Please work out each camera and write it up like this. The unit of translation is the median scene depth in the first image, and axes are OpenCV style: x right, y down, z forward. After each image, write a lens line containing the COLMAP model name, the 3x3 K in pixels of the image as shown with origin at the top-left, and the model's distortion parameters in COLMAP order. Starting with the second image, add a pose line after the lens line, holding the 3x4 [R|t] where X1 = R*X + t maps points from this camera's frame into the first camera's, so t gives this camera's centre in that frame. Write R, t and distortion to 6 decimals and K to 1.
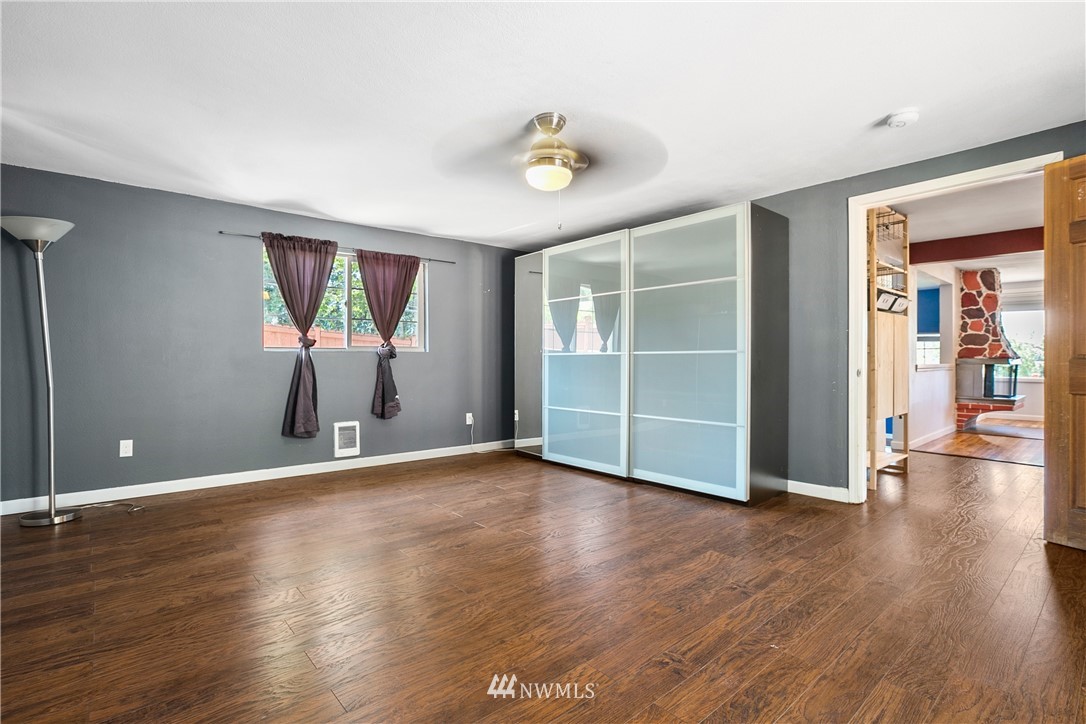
lens RADIAL K [[516.0, 0, 549.6], [0, 516.0, 372.6], [0, 0, 1]] dist [-0.020458, 0.001168]
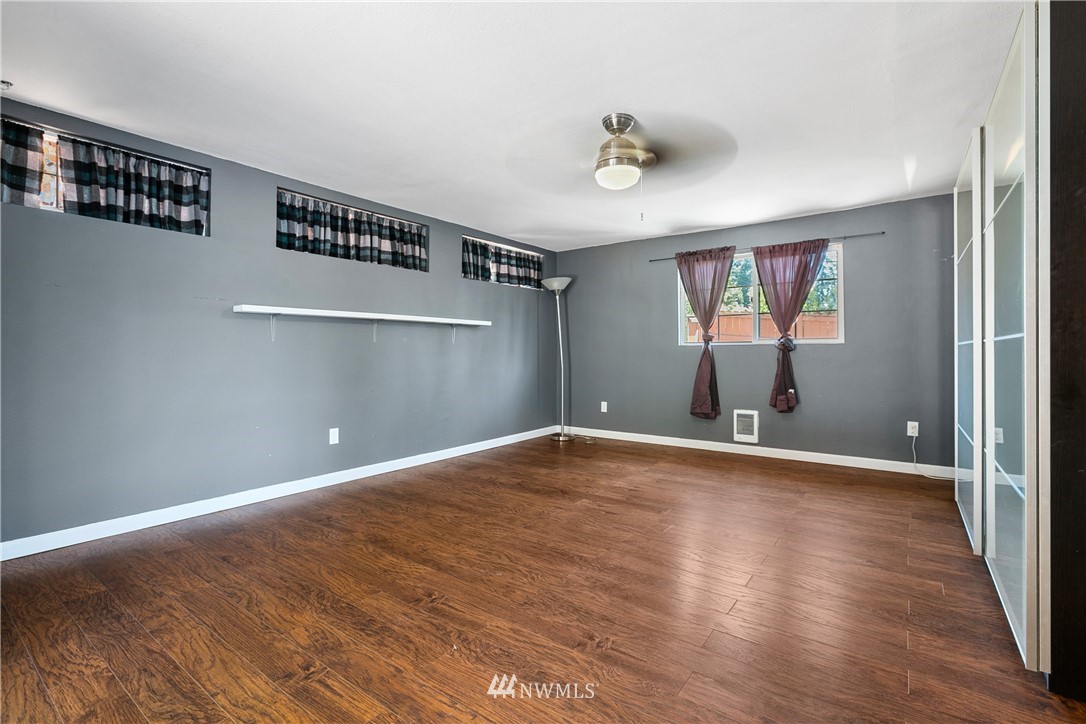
lens RADIAL K [[496.9, 0, 539.5], [0, 496.9, 357.5], [0, 0, 1]] dist [-0.026021, 0.011070]
pose [[0.202129, 0.009028, -0.979317, 0.705003], [-0.021645, 0.999754, 0.004749, -0.012447], [0.979120, 0.020237, 0.202274, 0.487861]]
